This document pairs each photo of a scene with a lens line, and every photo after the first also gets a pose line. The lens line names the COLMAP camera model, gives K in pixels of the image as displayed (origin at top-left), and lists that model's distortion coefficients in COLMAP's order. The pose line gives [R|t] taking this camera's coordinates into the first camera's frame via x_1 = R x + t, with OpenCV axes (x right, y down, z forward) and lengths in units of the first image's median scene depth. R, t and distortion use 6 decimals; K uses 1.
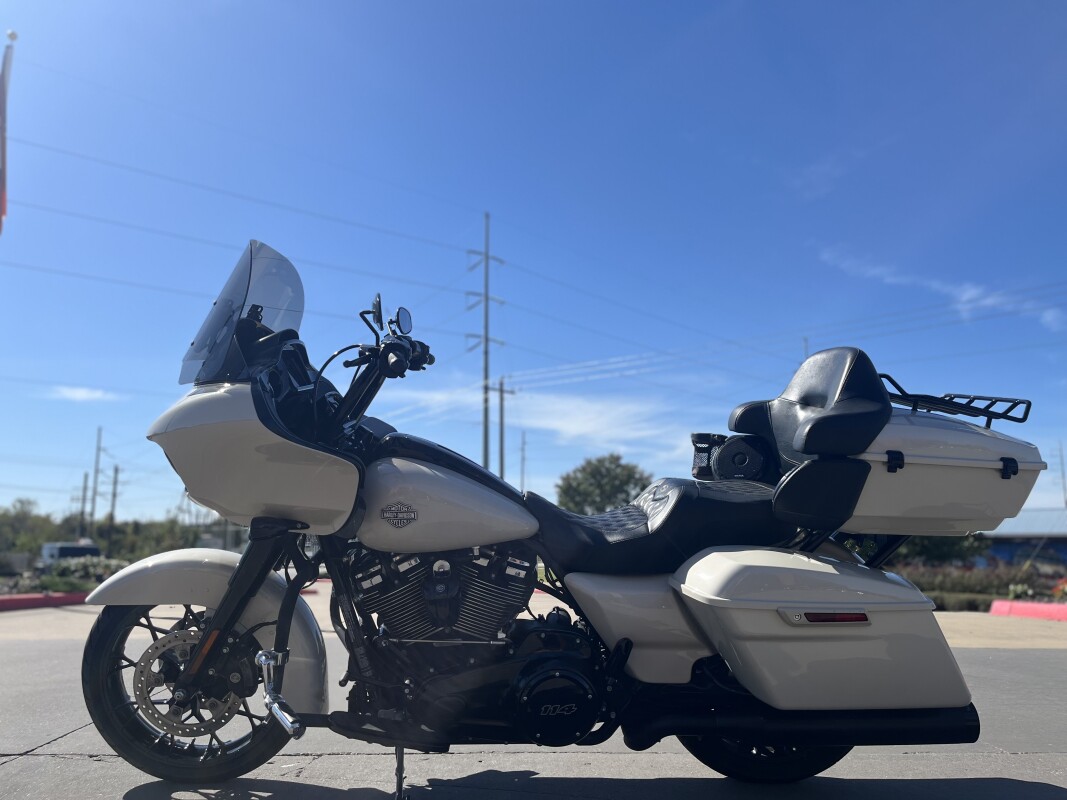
lens RADIAL K [[808.4, 0, 536.7], [0, 808.4, 407.4], [0, 0, 1]] dist [0.027951, -0.033058]
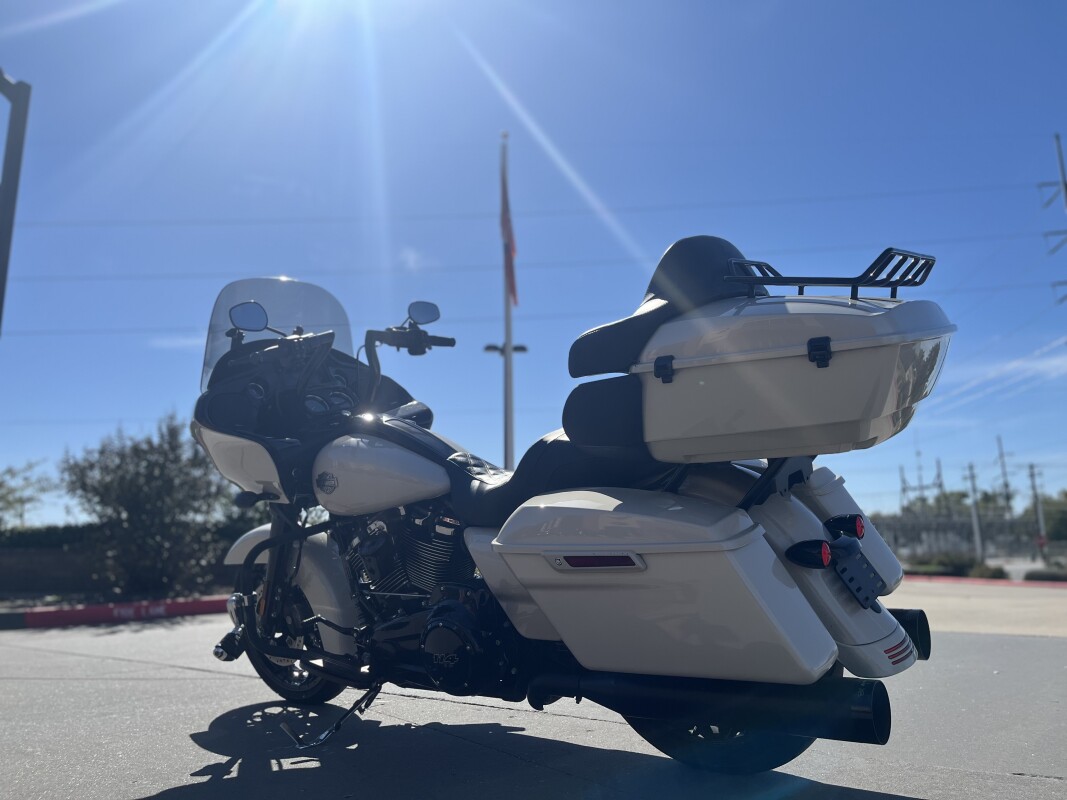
lens RADIAL K [[808.4, 0, 538.2], [0, 808.4, 392.2], [0, 0, 1]] dist [0.027951, -0.033058]
pose [[0.774385, -0.145799, -0.615688, 0.769057], [0.137946, 0.988584, -0.060601, 0.110905], [0.617495, -0.038003, 0.785657, 0.263430]]
